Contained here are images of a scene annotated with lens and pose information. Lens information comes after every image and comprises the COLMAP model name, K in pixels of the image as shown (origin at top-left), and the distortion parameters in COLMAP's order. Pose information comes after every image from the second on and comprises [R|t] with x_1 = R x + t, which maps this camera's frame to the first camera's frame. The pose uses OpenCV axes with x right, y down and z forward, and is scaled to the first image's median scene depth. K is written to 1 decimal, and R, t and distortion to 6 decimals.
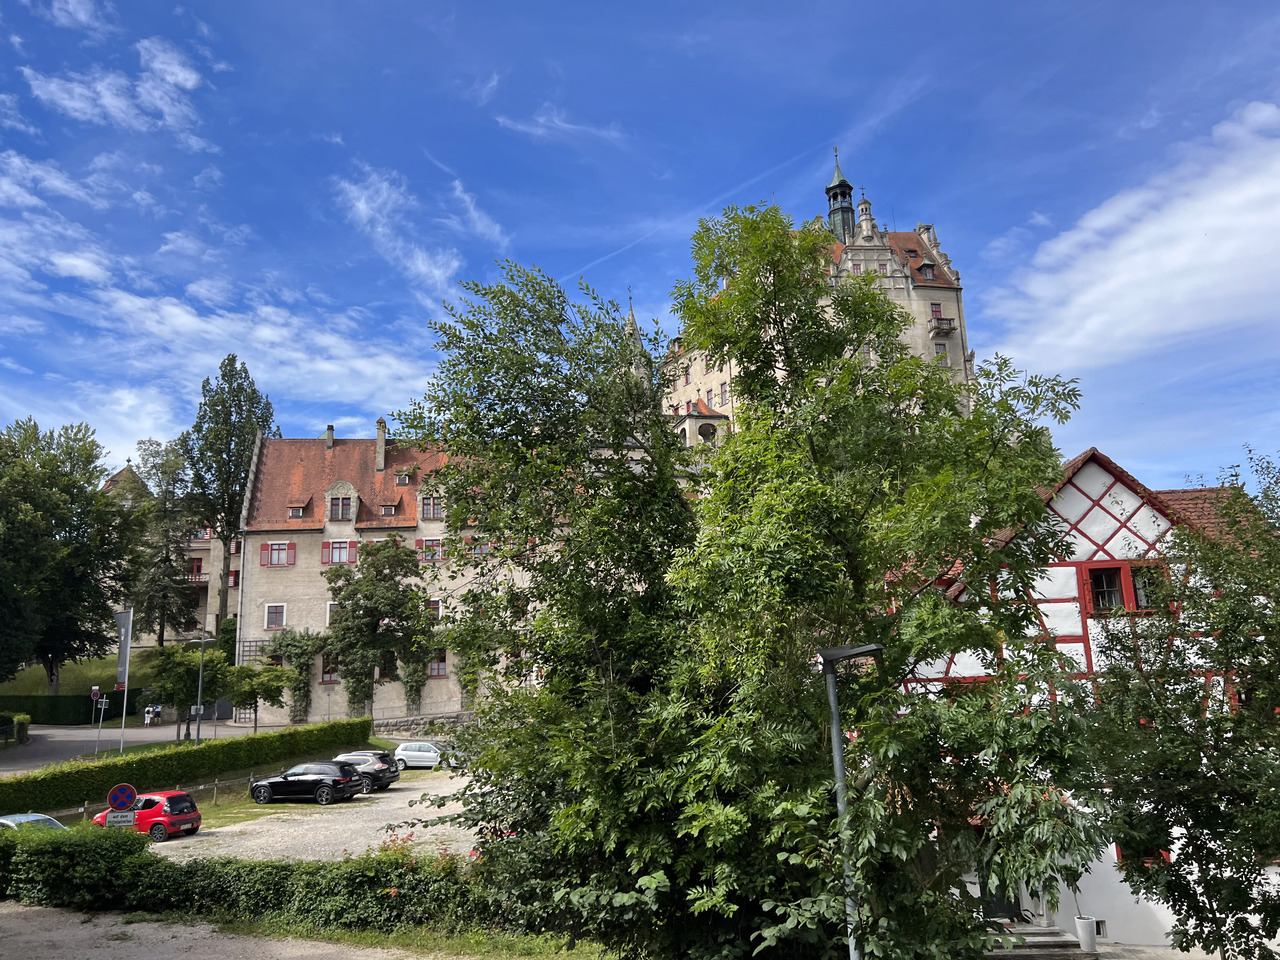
lens RADIAL K [[952.3, 0, 649.1], [0, 952.3, 496.0], [0, 0, 1]] dist [0.061017, -0.067388]
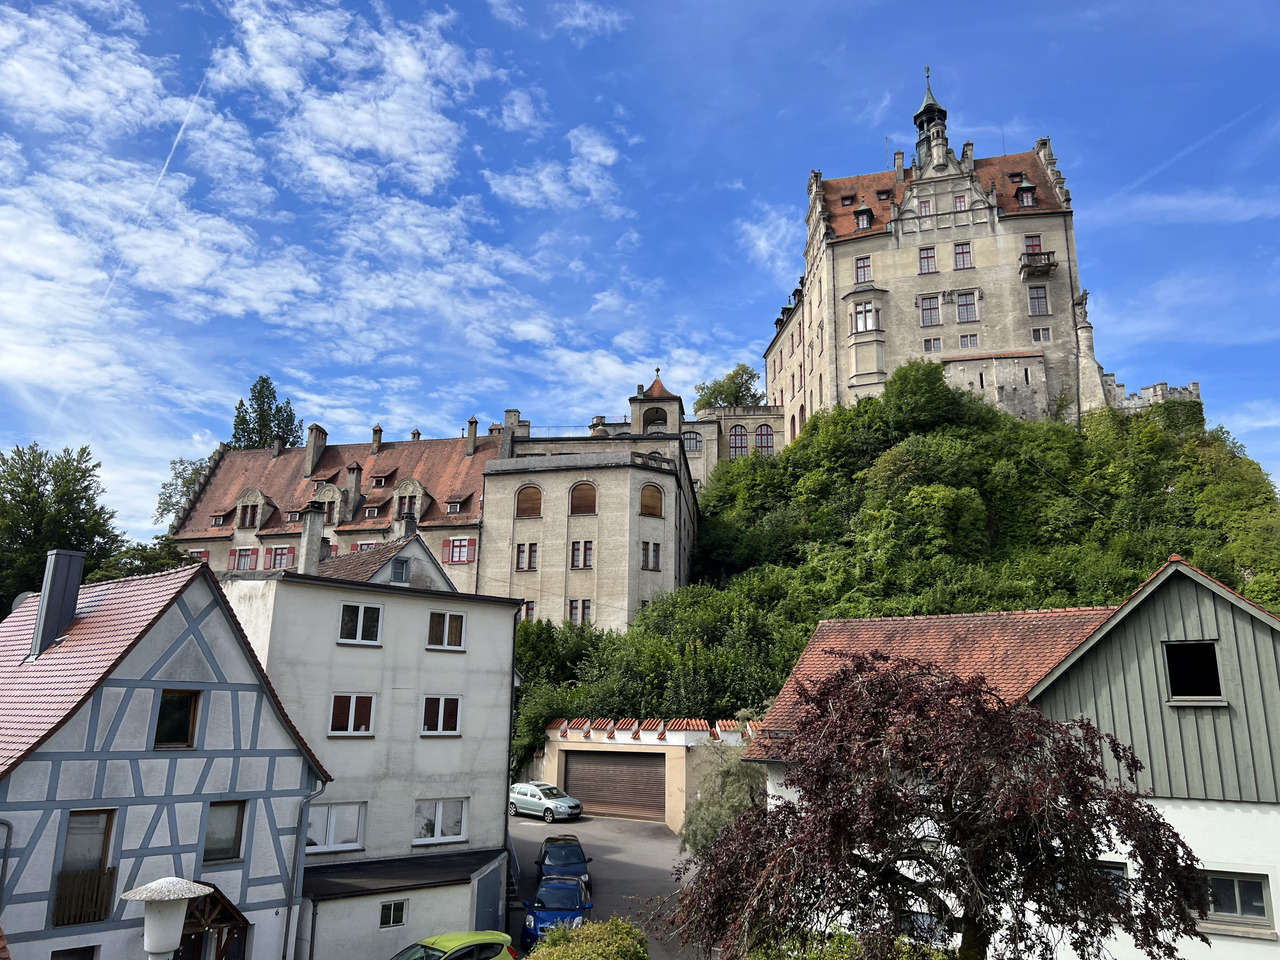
lens RADIAL K [[952.3, 0, 646.1], [0, 952.3, 481.0], [0, 0, 1]] dist [0.061017, -0.067388]
pose [[0.914422, -0.042387, -0.402538, 0.536956], [0.026782, 0.998658, -0.044318, 0.037866], [0.403876, 0.029744, 0.914330, 0.296945]]
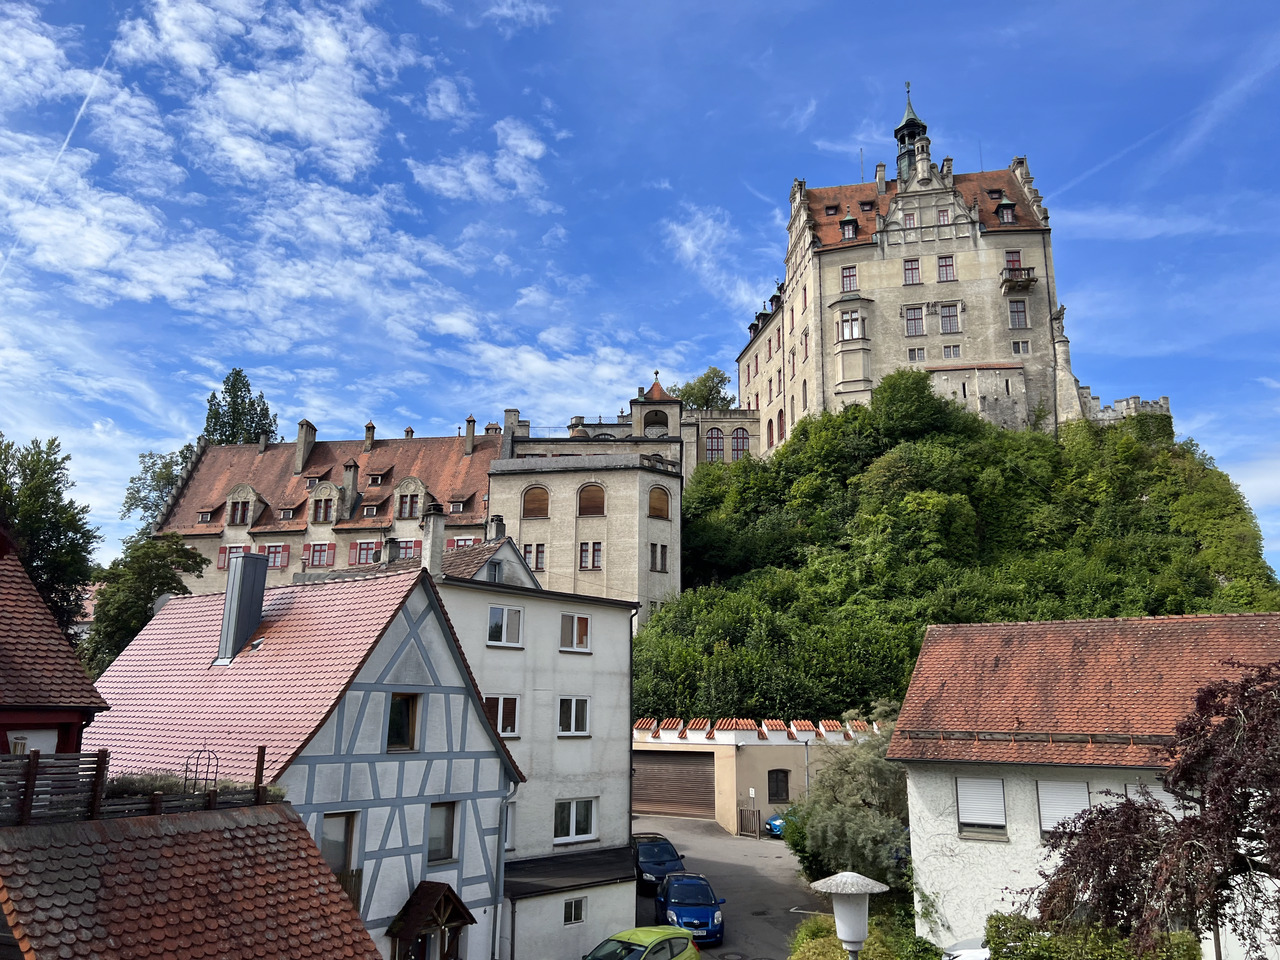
lens RADIAL K [[952.3, 0, 645.7], [0, 952.3, 491.7], [0, 0, 1]] dist [0.061017, -0.067388]
pose [[0.944064, -0.024445, -0.328856, 0.454084], [0.015399, 0.999429, -0.030084, 0.032351], [0.329403, 0.023337, 0.943901, 0.253000]]
